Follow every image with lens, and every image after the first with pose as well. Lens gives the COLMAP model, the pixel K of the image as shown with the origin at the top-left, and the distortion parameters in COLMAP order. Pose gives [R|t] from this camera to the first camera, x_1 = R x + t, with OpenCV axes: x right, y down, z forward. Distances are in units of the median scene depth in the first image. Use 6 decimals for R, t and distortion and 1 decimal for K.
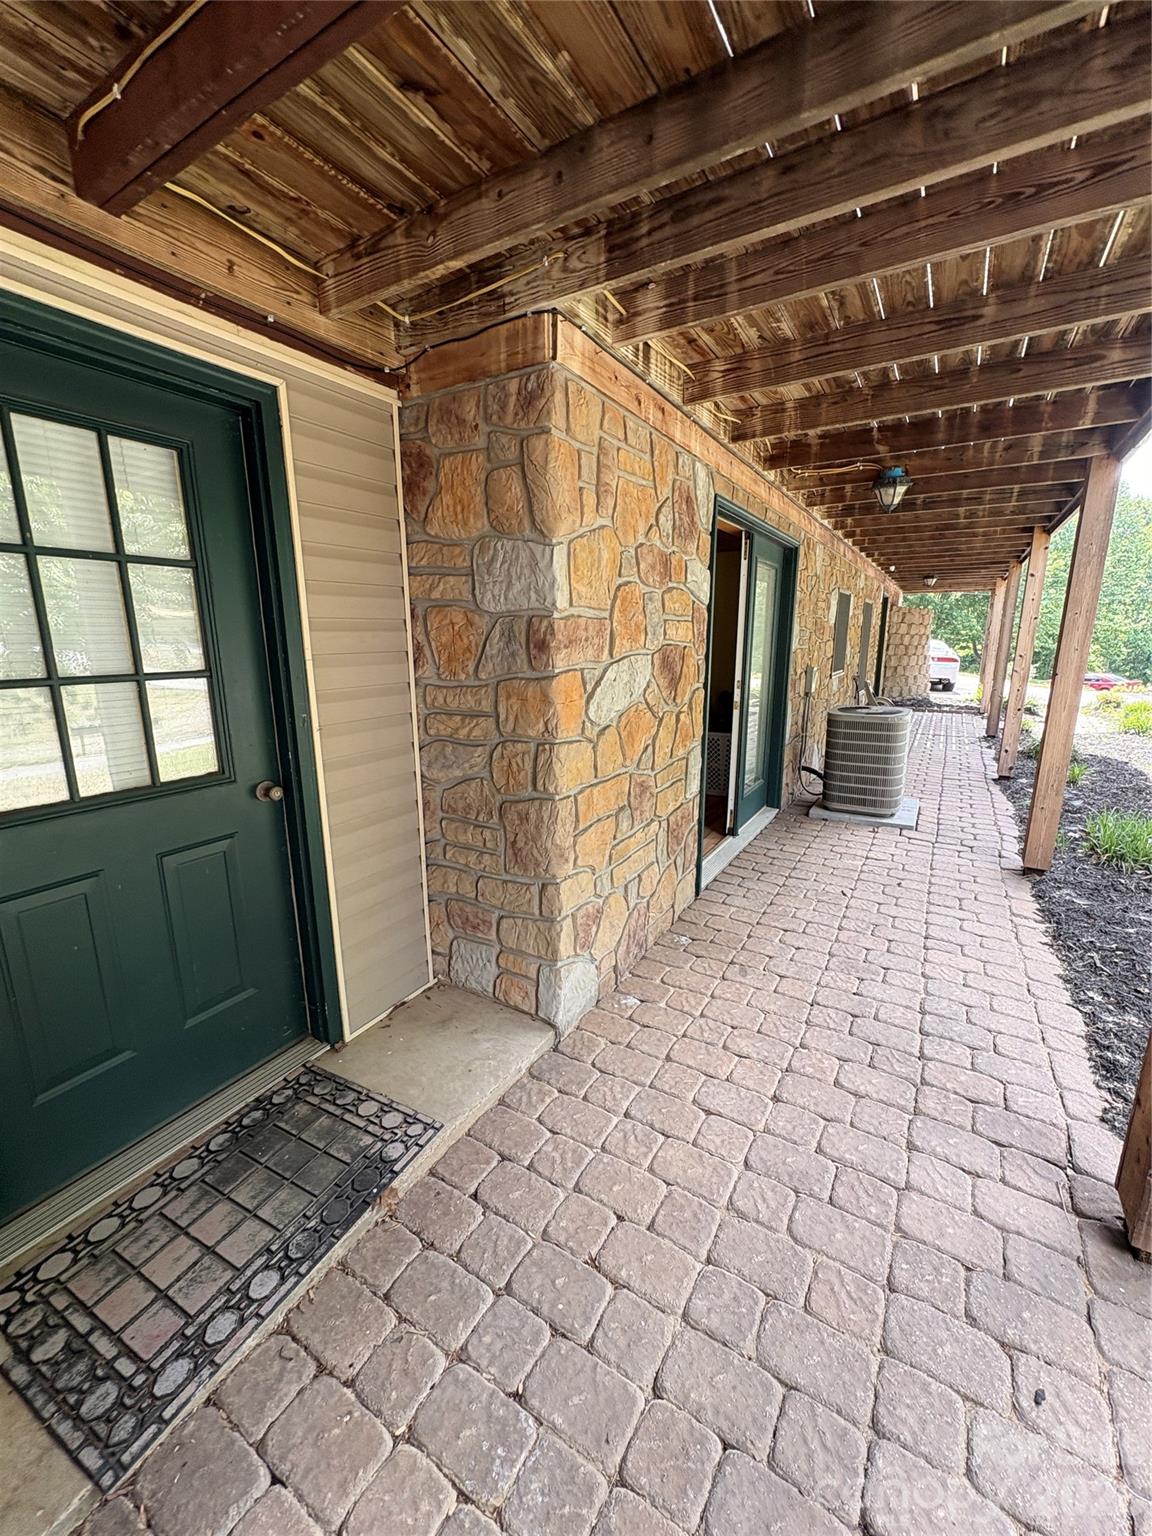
lens RADIAL K [[614.6, 0, 574.4], [0, 614.6, 771.7], [0, 0, 1]] dist [-0.002233, 0.000516]
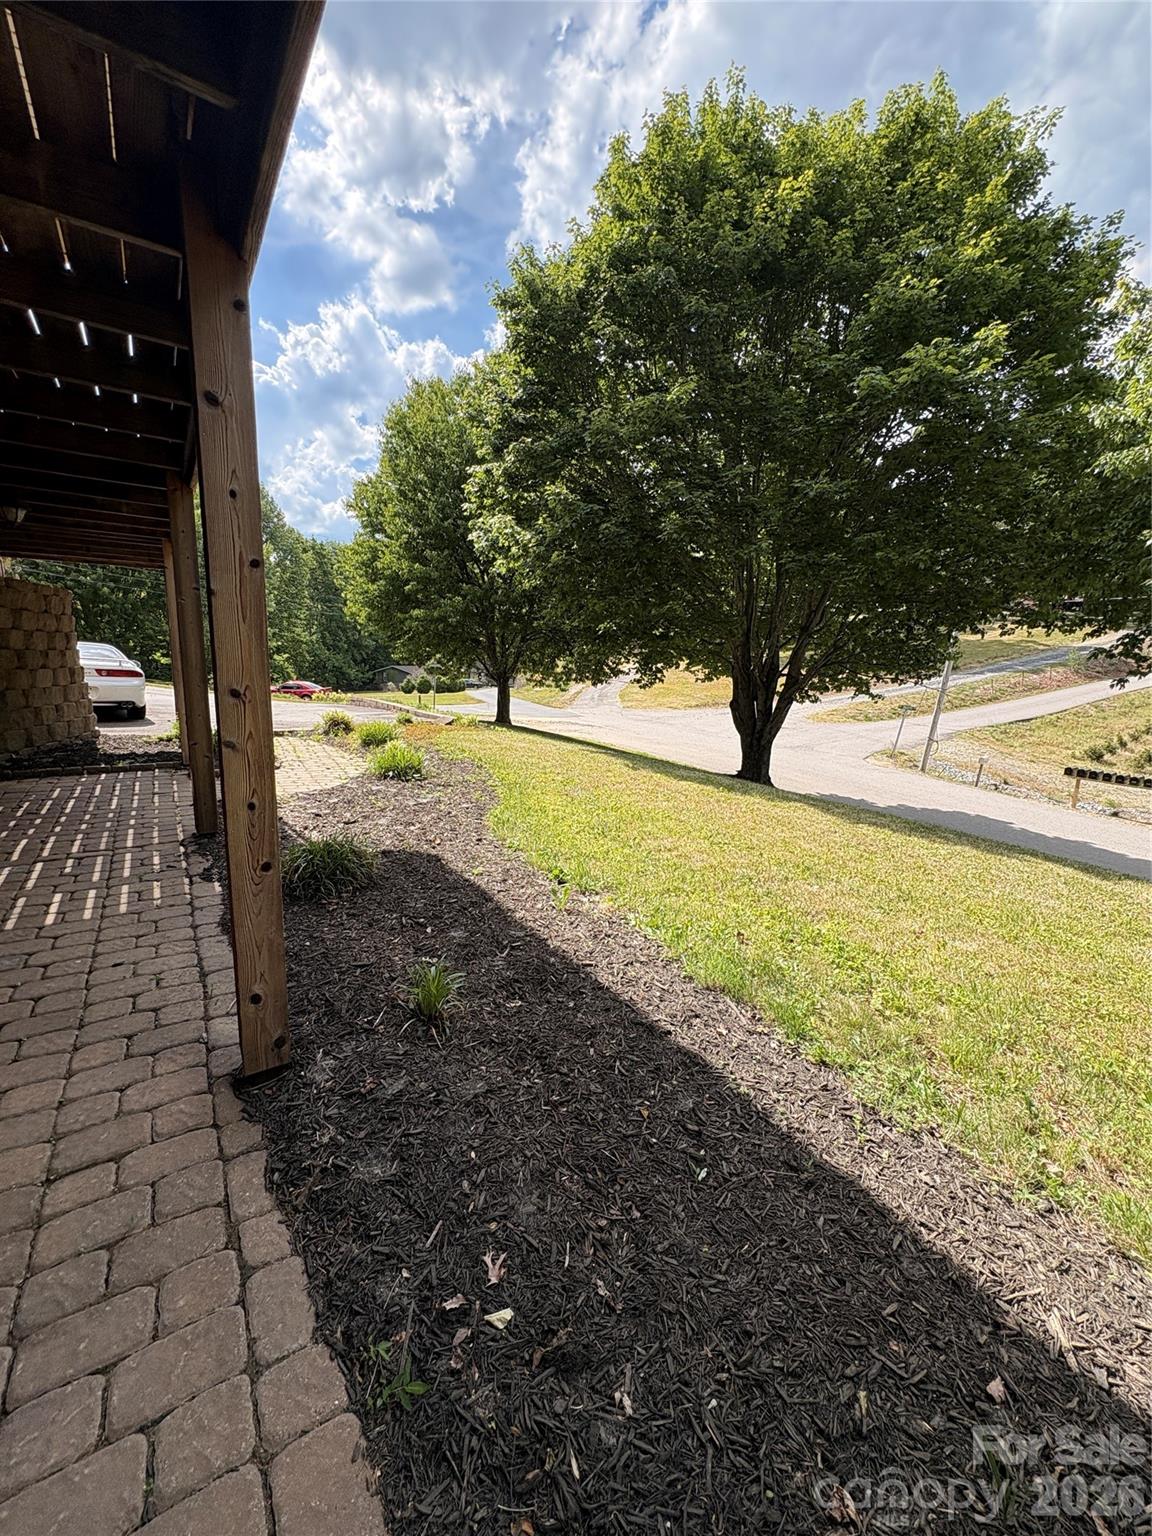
lens RADIAL K [[614.6, 0, 575.4], [0, 614.6, 768.9], [0, 0, 1]] dist [-0.002233, 0.000516]
pose [[0.424267, -0.146849, 0.893550, 0.252376], [0.159891, 0.983408, 0.085699, -0.072690], [-0.891309, 0.106511, 0.440708, 0.348599]]
